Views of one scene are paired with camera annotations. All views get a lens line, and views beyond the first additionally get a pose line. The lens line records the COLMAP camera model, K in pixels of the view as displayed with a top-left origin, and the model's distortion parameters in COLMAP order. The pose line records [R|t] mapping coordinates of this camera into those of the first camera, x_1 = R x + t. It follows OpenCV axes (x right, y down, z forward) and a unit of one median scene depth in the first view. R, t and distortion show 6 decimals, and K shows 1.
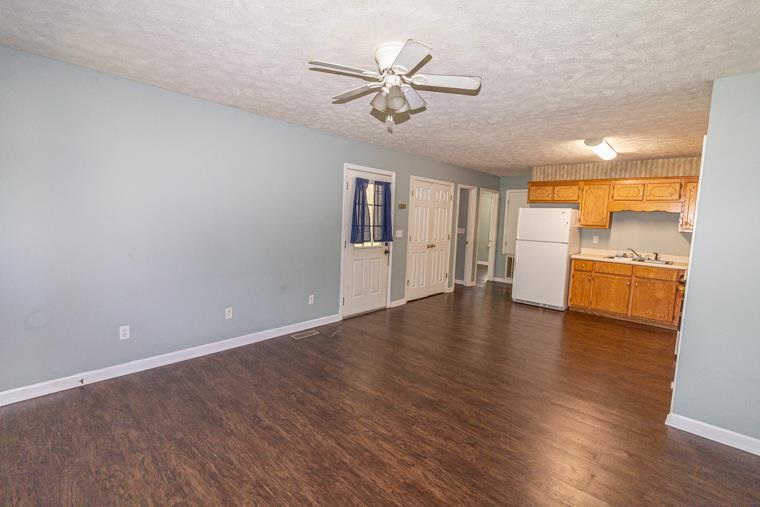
lens RADIAL K [[351.1, 0, 380.0], [0, 351.1, 253.5], [0, 0, 1]] dist [-0.000258, 0.000029]
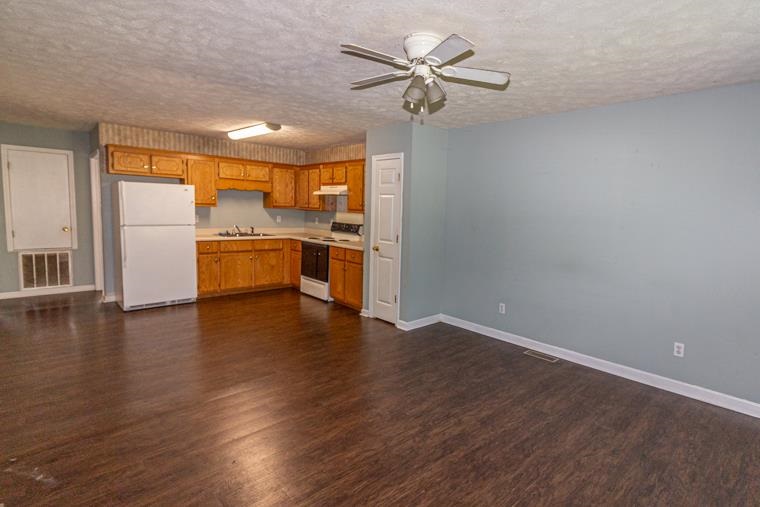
lens RADIAL K [[390.3, 0, 426.0], [0, 390.3, 246.0], [0, 0, 1]] dist [0.000147, -0.000210]
pose [[0.024832, -0.131038, 0.991066, -0.451944], [0.076990, 0.988678, 0.128793, -0.061174], [-0.996723, 0.073104, 0.034640, 0.407583]]
